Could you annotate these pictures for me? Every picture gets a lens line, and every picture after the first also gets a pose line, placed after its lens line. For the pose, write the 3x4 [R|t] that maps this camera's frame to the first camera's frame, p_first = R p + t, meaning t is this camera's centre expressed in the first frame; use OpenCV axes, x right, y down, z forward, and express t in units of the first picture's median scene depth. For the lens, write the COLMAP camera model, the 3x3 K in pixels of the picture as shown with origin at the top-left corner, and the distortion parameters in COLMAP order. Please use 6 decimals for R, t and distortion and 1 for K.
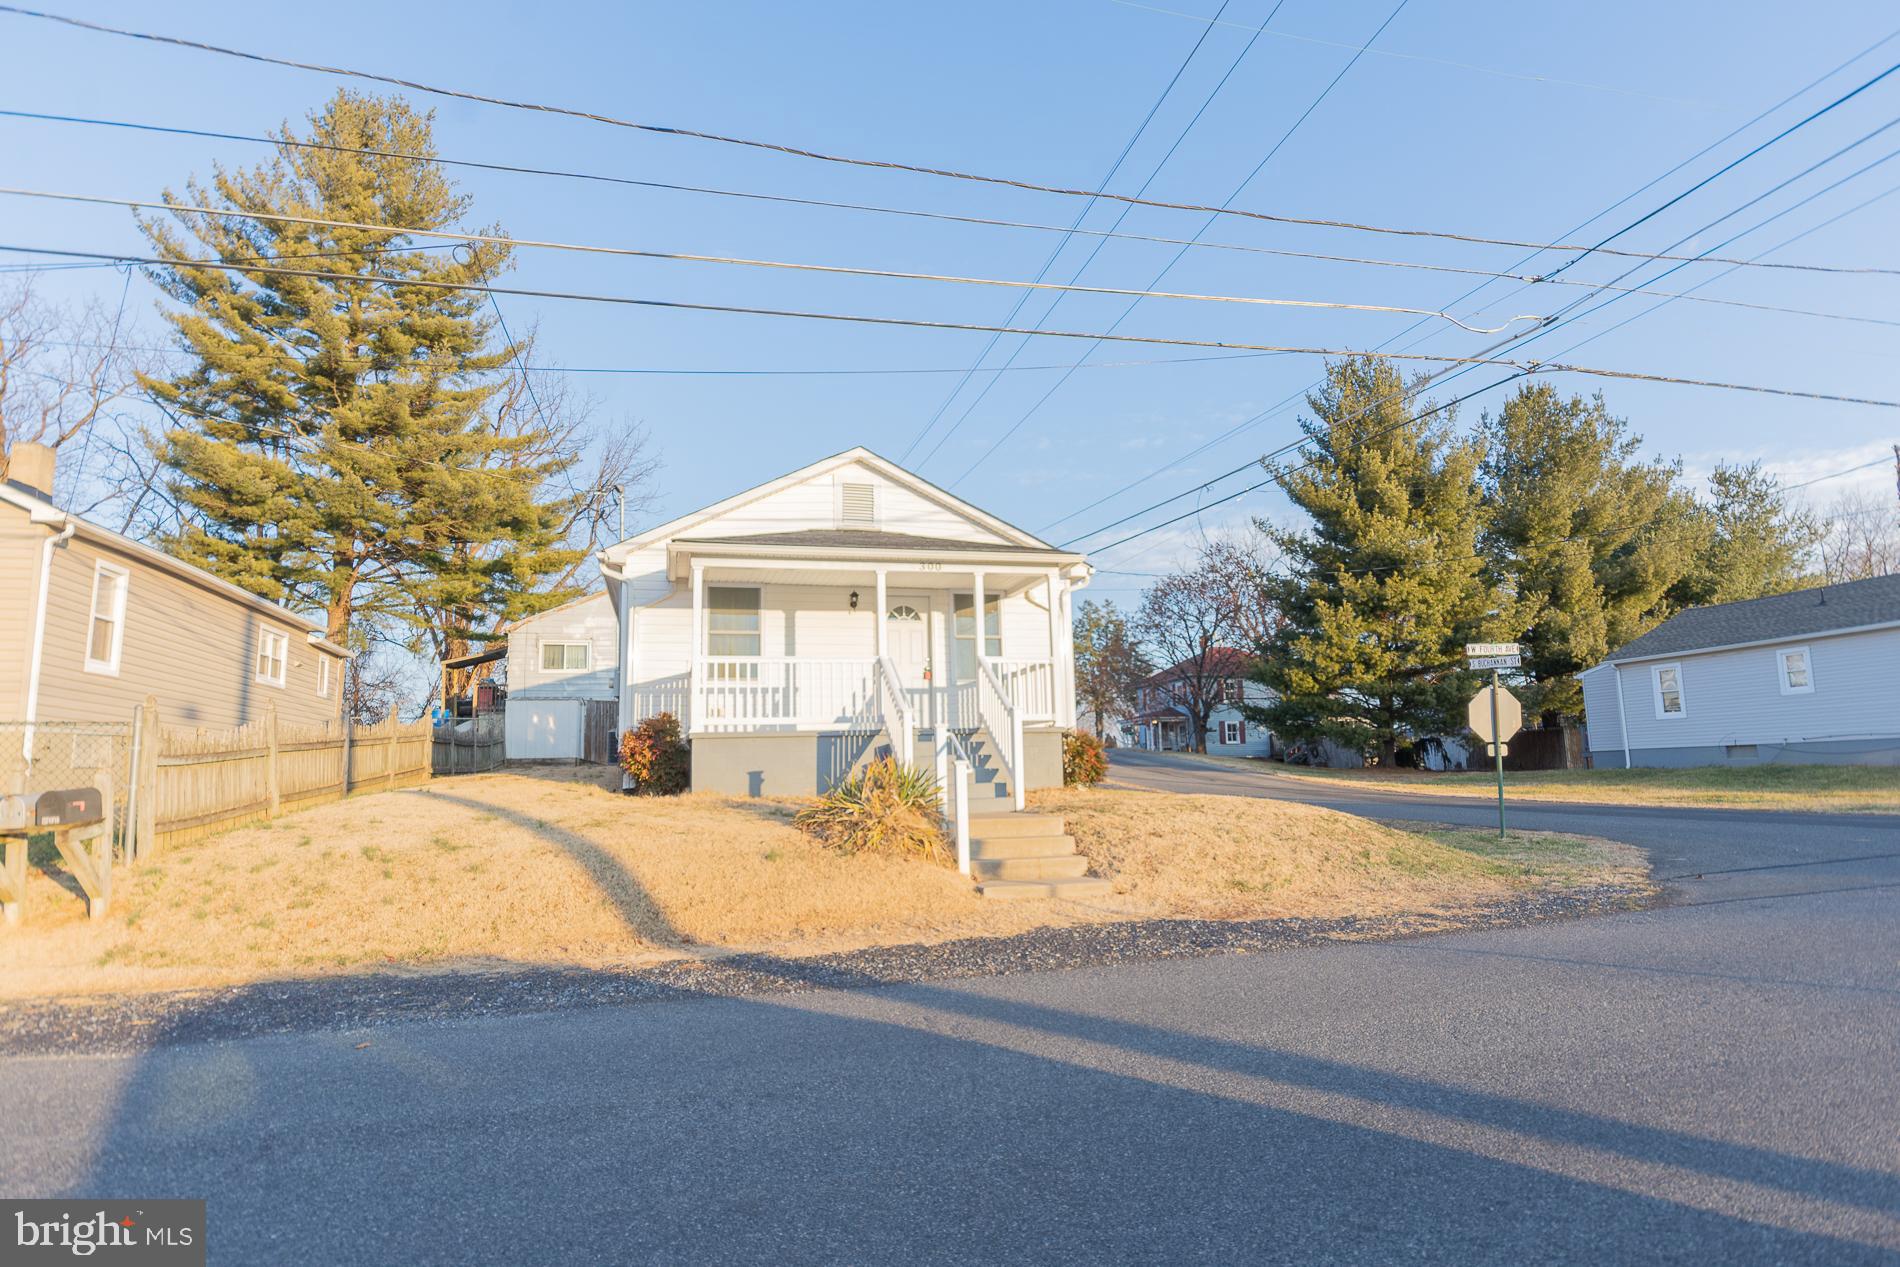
lens RADIAL K [[998.4, 0, 950.0], [0, 998.4, 633.5], [0, 0, 1]] dist [-0.000736, -0.000184]
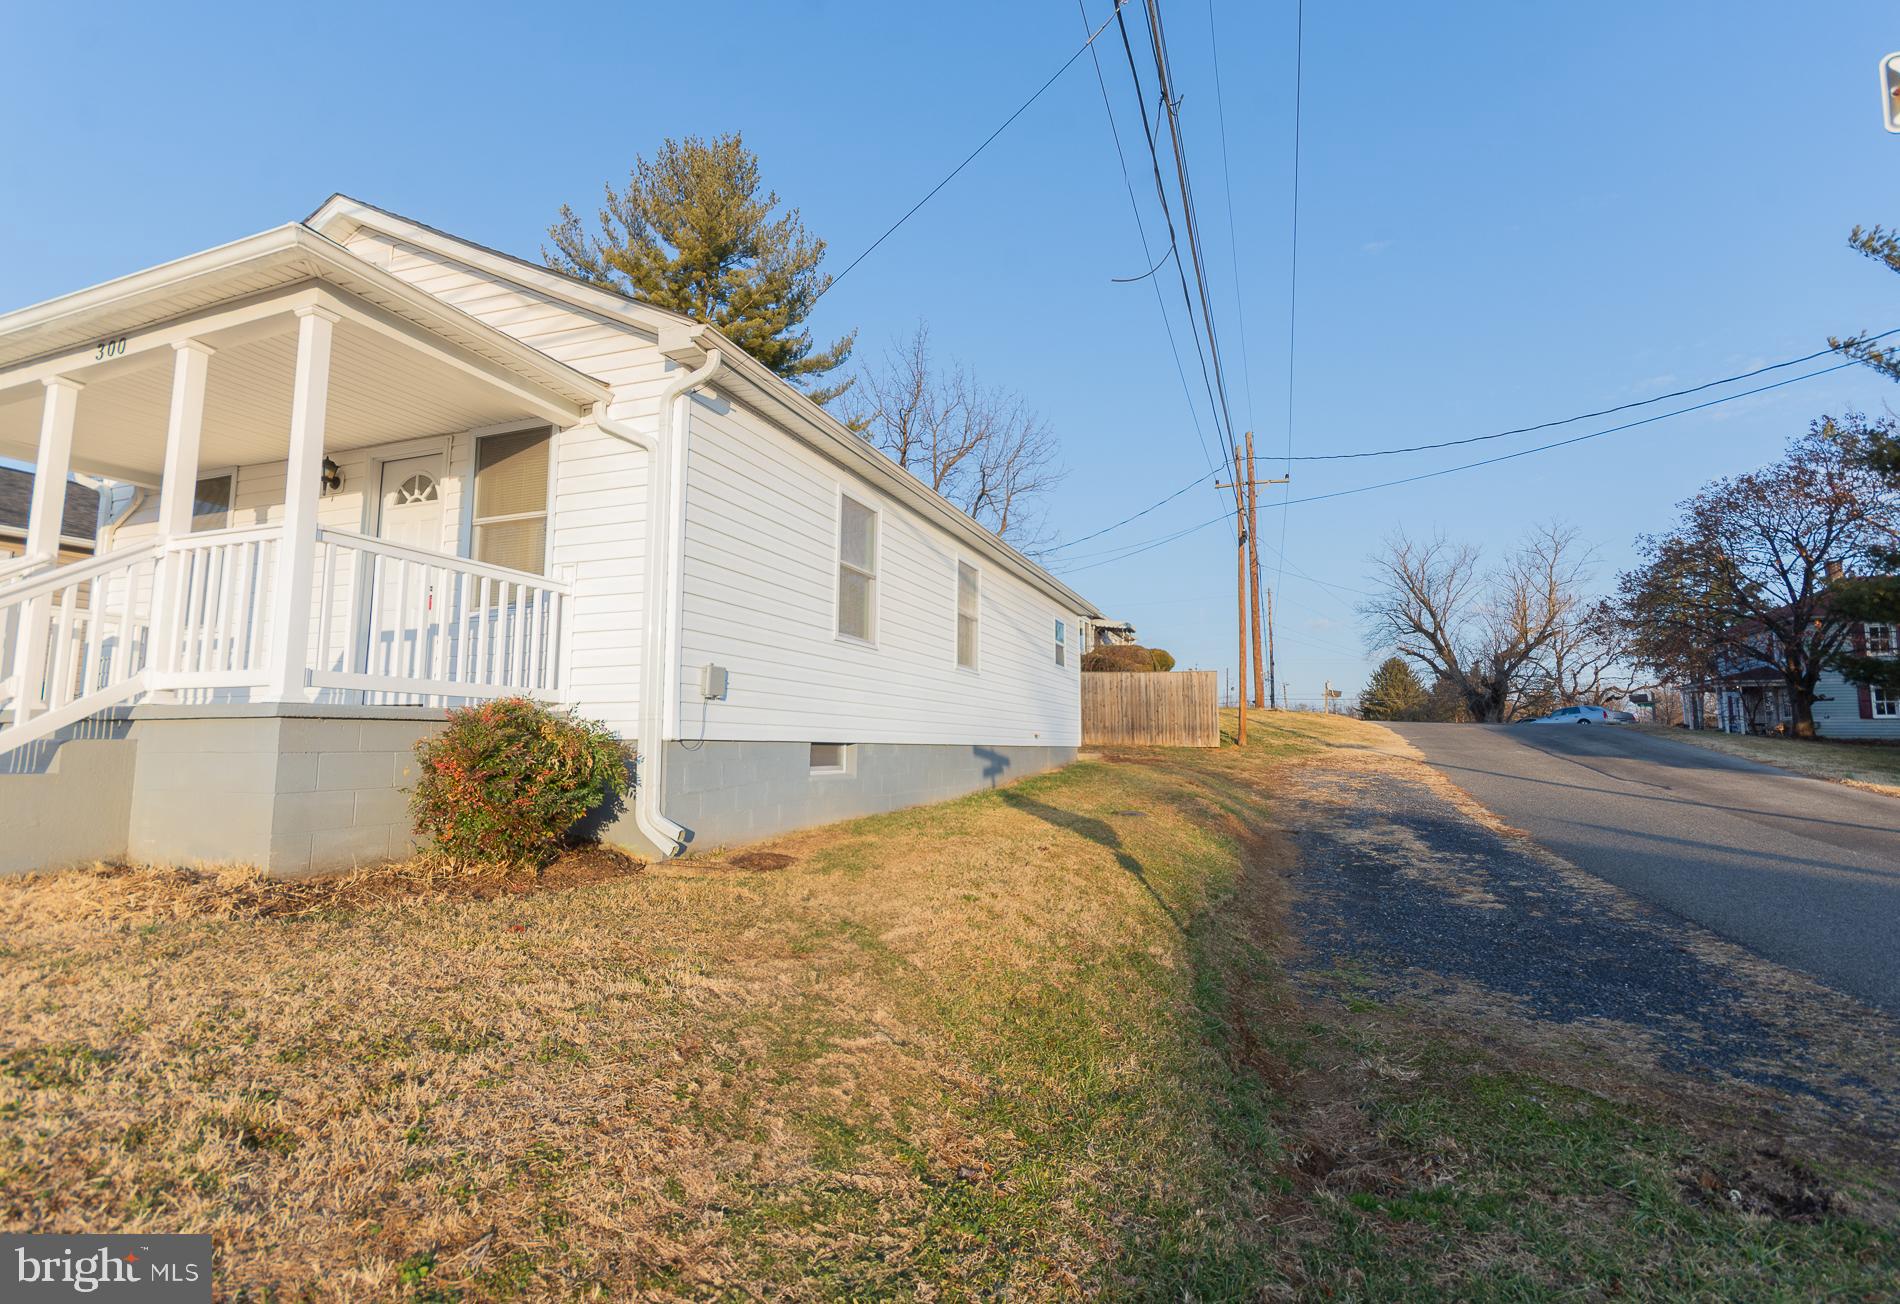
lens RADIAL K [[848.7, 0, 950.0], [0, 848.7, 652.0], [0, 0, 1]] dist [0.001000, 0.000373]
pose [[0.819837, -0.037229, -0.571385, 0.255523], [0.059741, 0.997999, 0.020691, 0.042639], [0.569472, -0.051098, 0.820421, 0.455629]]
